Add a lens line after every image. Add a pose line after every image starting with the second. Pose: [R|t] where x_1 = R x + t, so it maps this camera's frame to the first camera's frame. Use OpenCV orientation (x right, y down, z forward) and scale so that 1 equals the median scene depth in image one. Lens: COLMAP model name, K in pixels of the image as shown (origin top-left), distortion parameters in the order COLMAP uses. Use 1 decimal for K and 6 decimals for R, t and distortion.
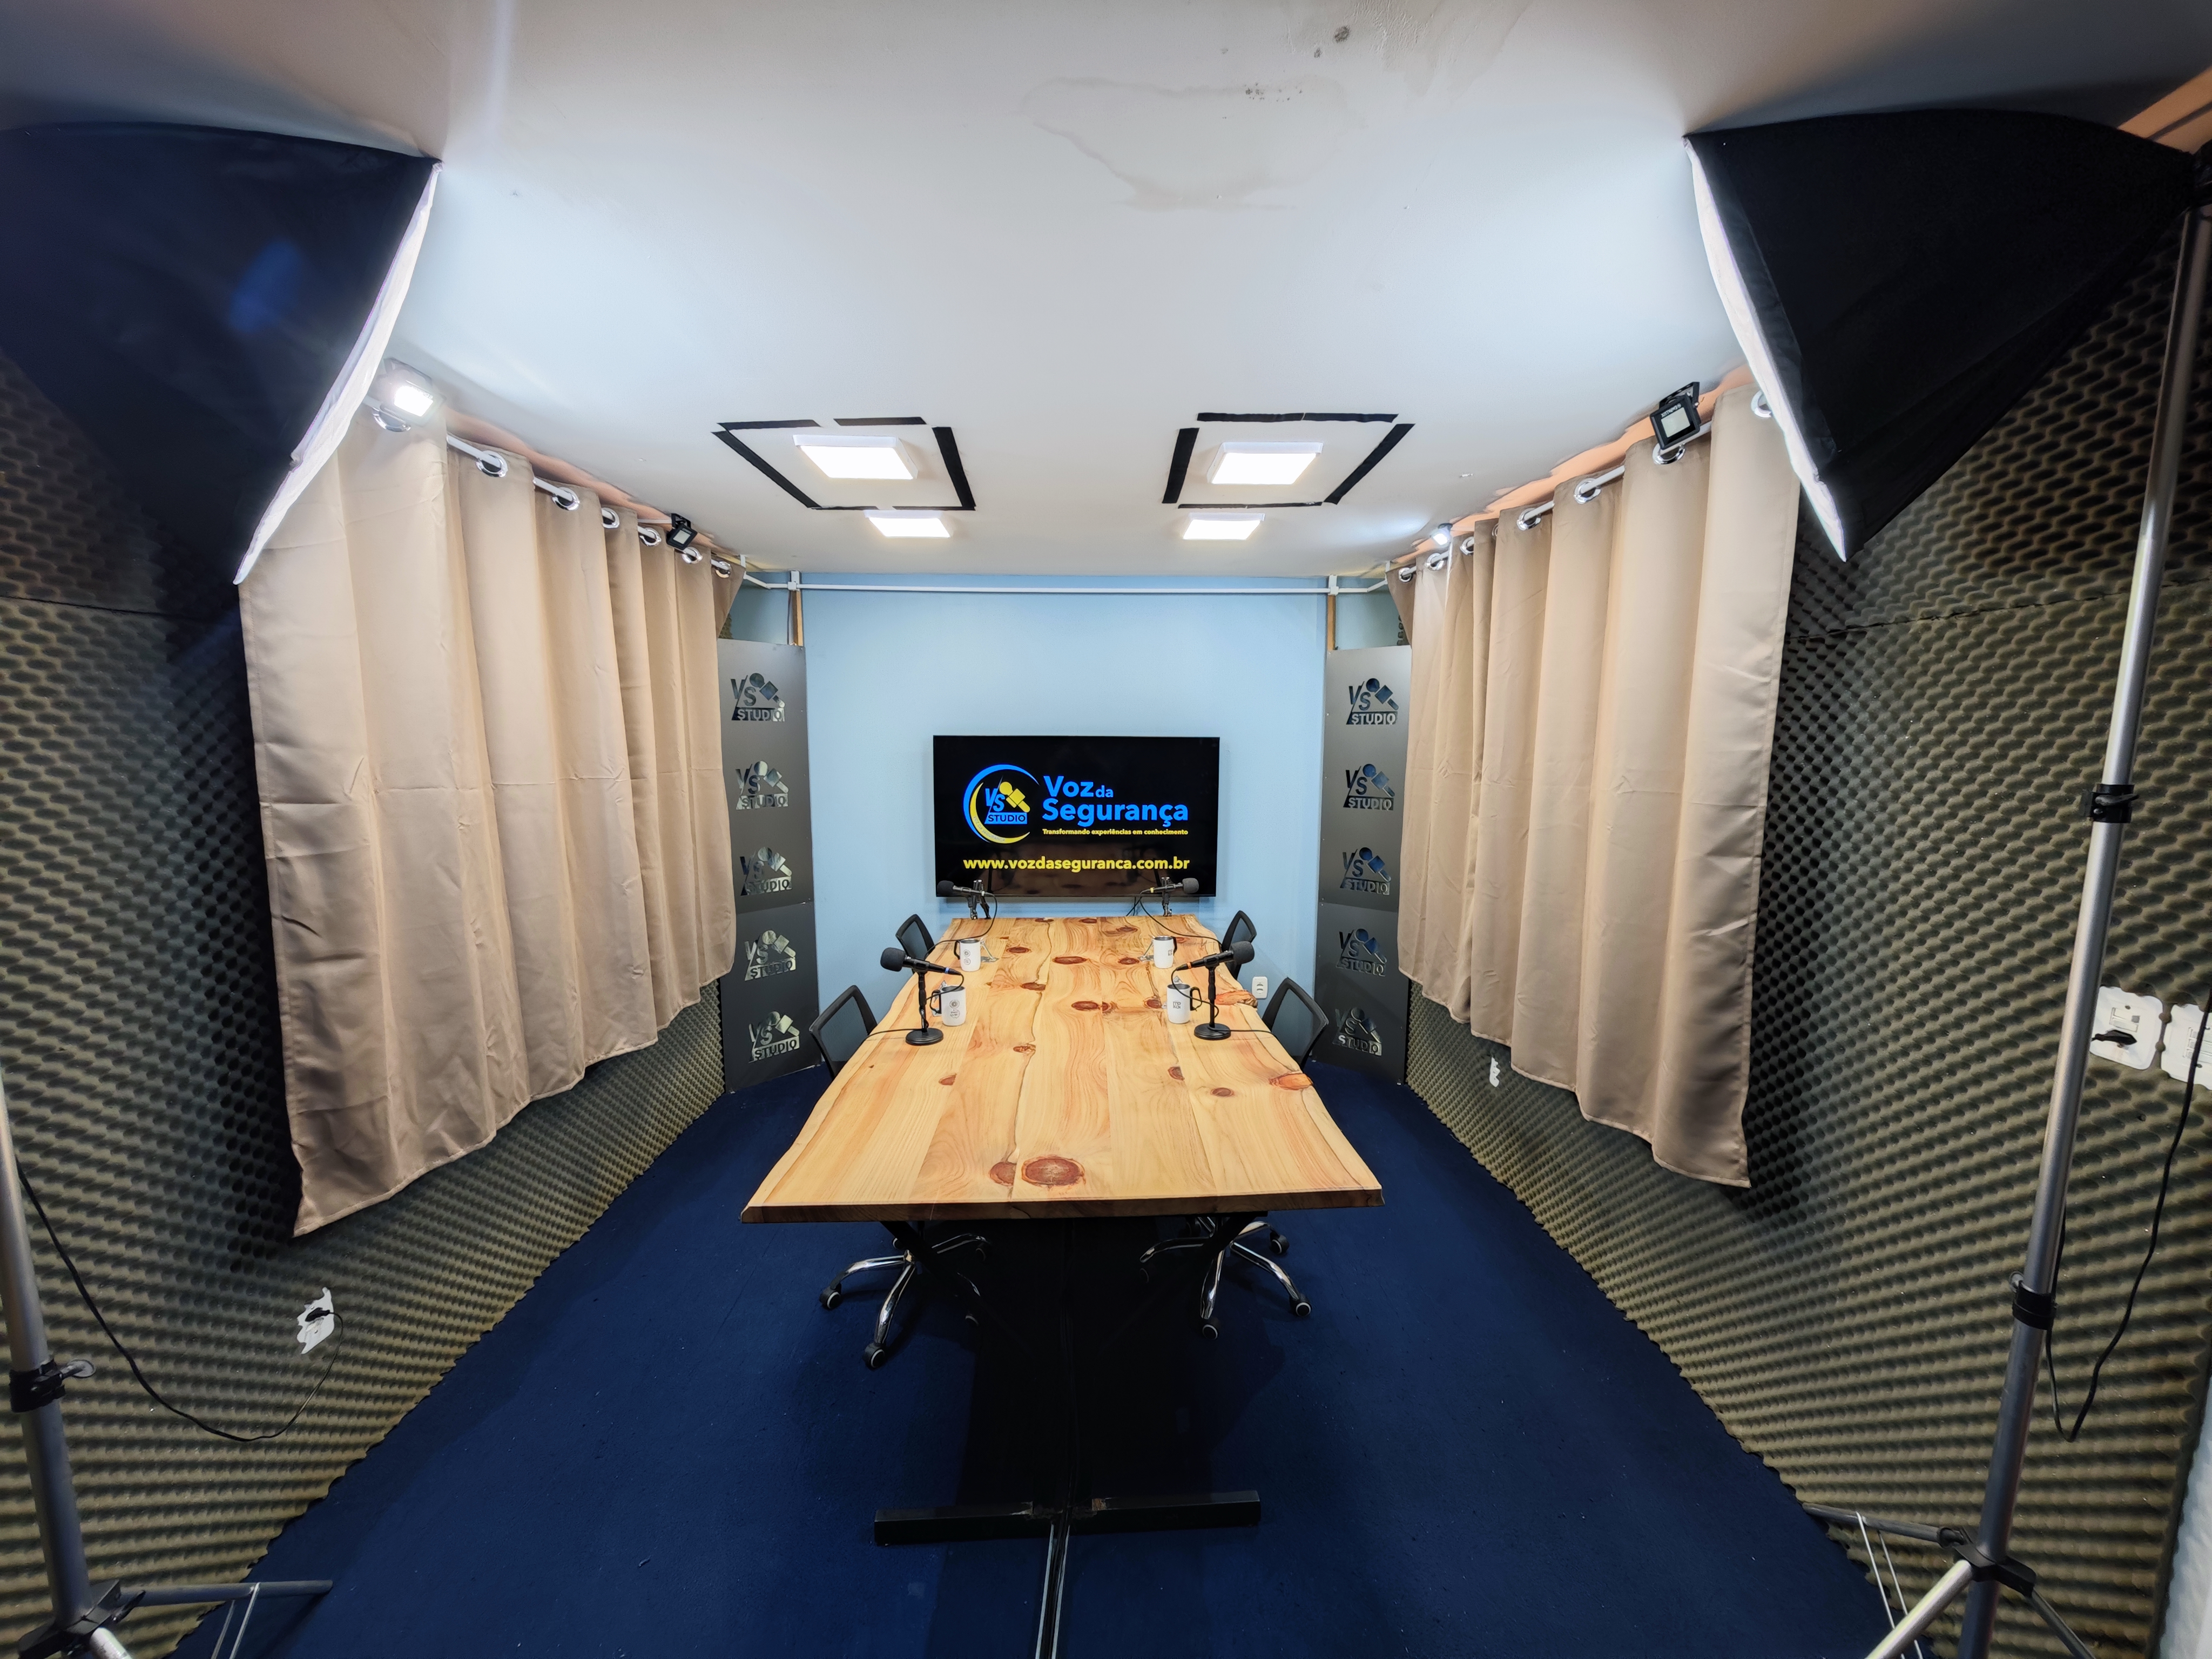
lens RADIAL K [[774.8, 0, 1107.2], [0, 774.8, 833.8], [0, 0, 1]] dist [-0.001740, -0.000200]
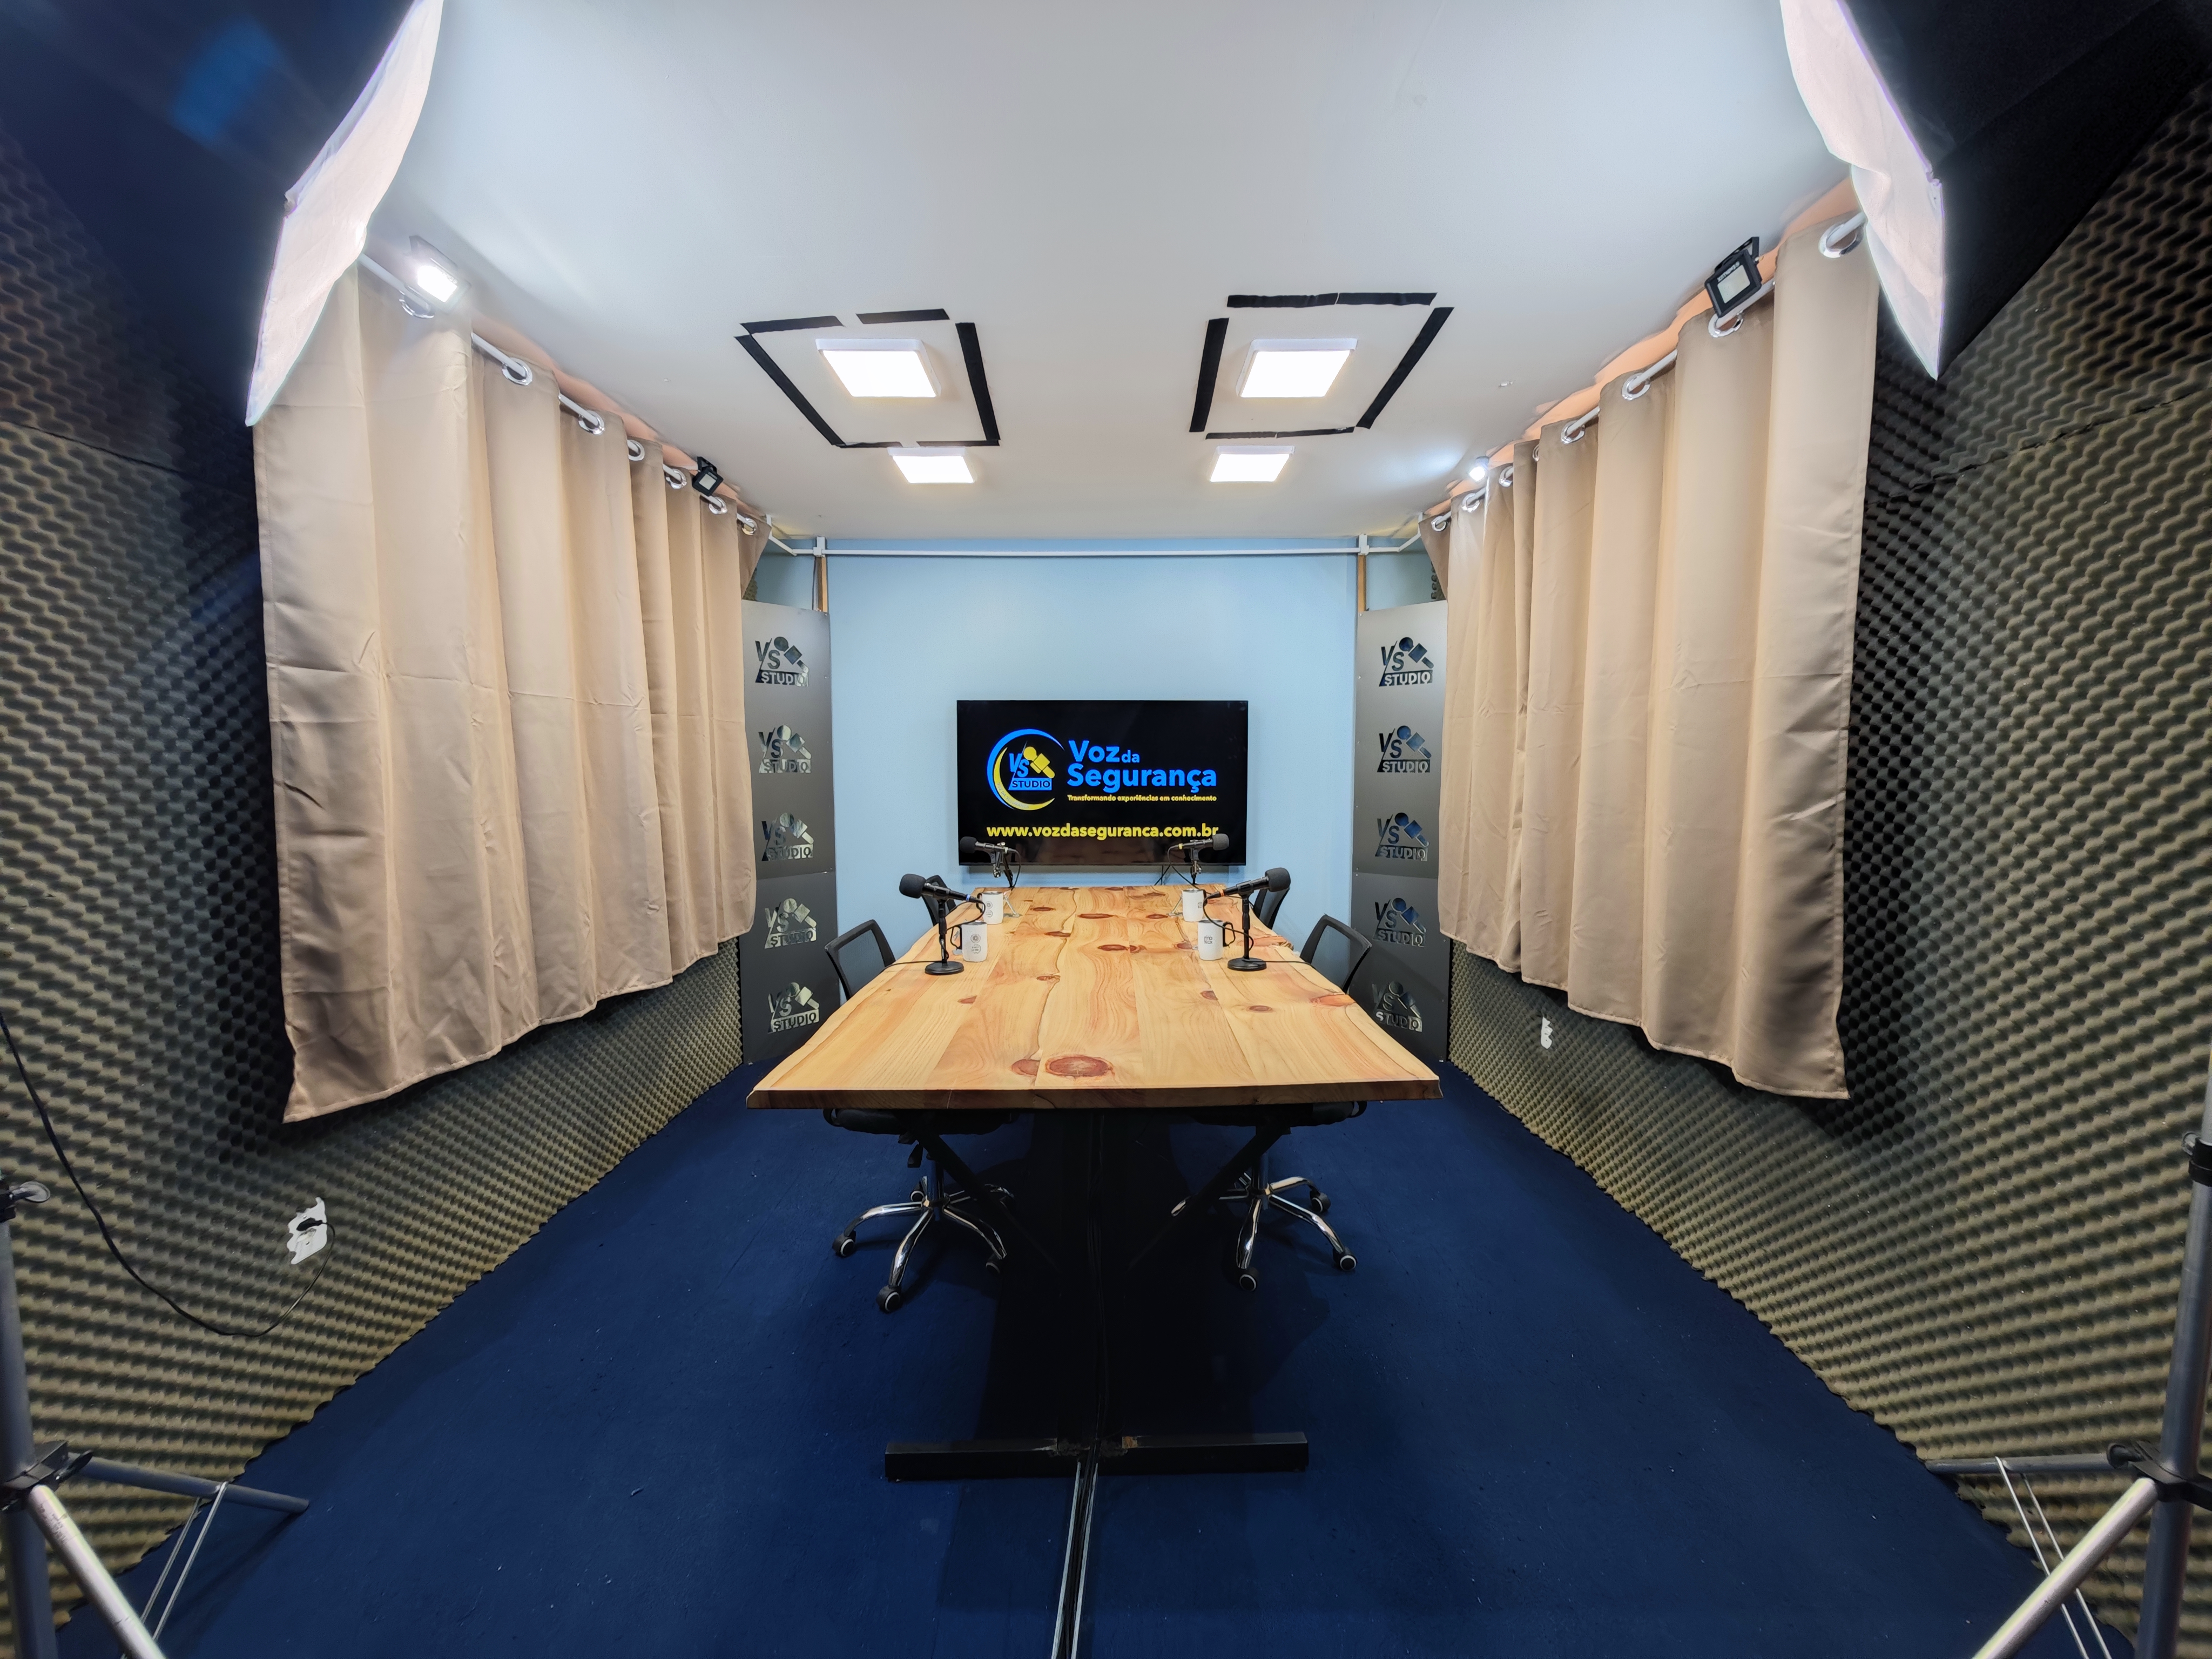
lens RADIAL K [[774.8, 0, 1107.2], [0, 774.8, 833.8], [0, 0, 1]] dist [-0.001740, -0.000200]
pose [[0.999519, -0.003274, -0.030848, -0.005387], [0.002015, 0.999166, -0.040780, 0.149052], [0.030956, 0.040698, 0.998692, 0.047367]]
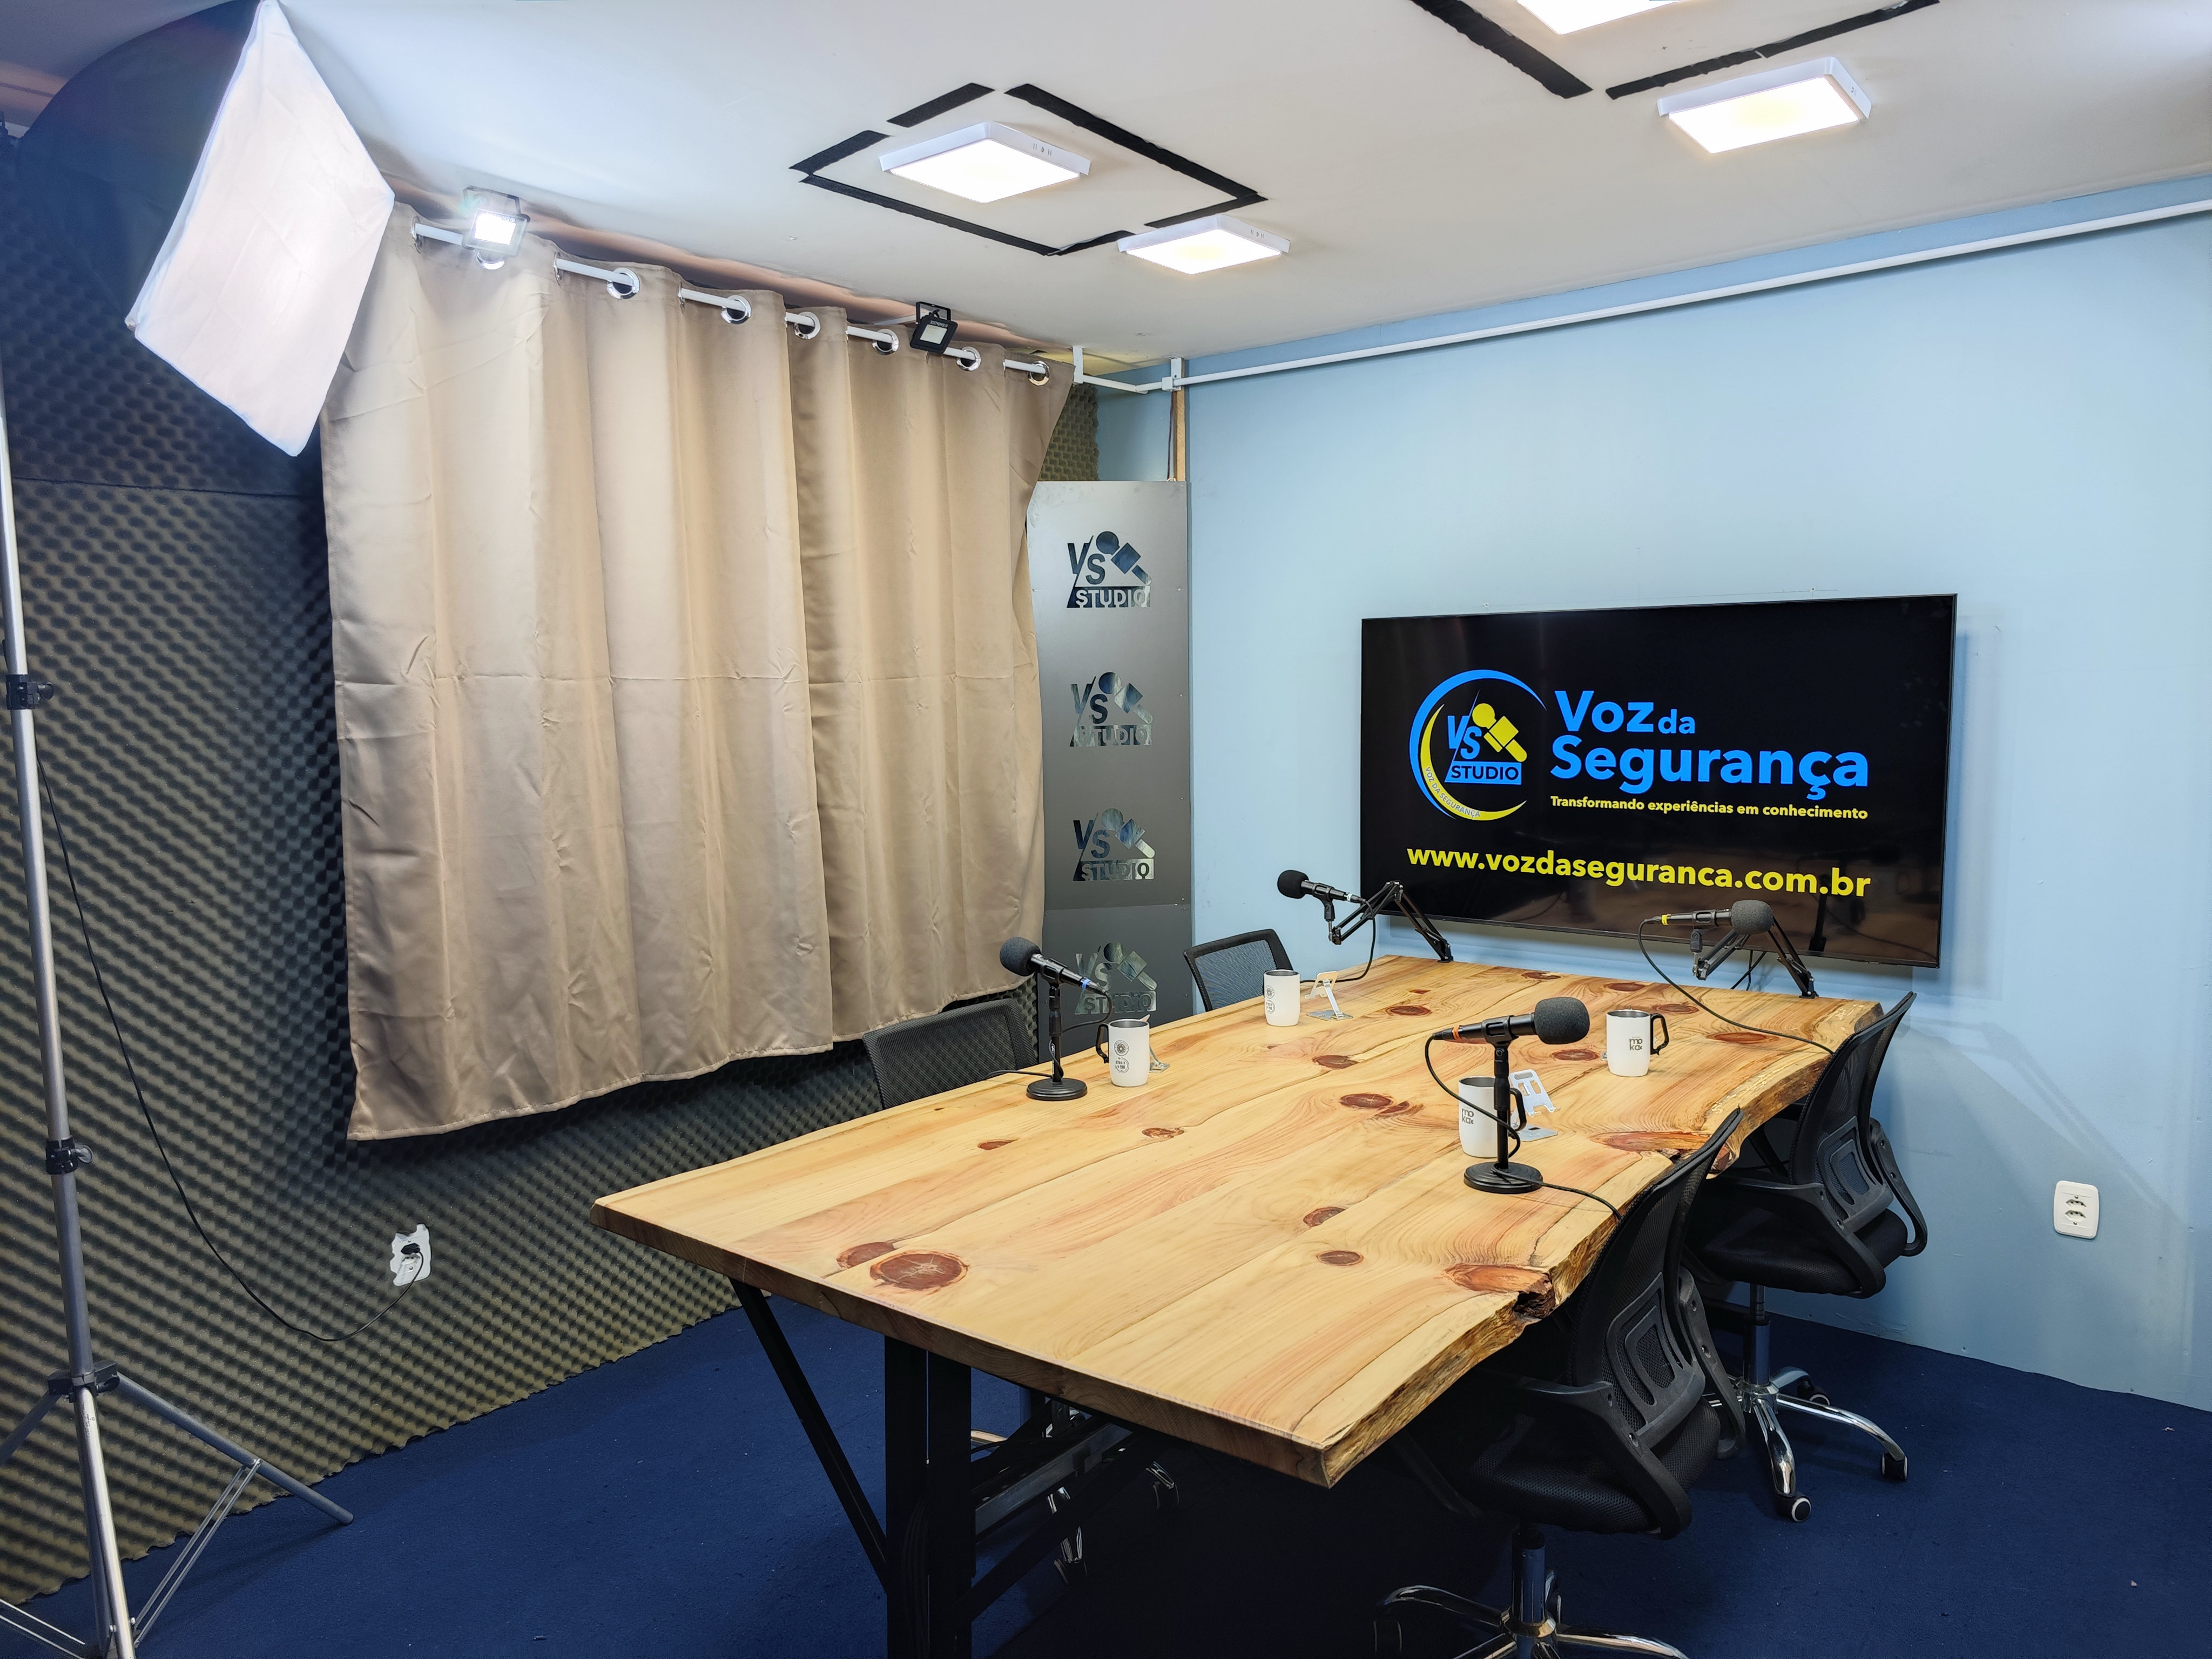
lens RADIAL K [[1491.7, 0, 1111.4], [0, 1491.7, 855.4], [0, 0, 1]] dist [0.038513, -0.050374]
pose [[0.757103, 0.058147, -0.650703, 0.610813], [-0.061280, 0.997960, 0.017877, 0.058537], [0.650415, 0.026341, 0.759122, 0.142206]]
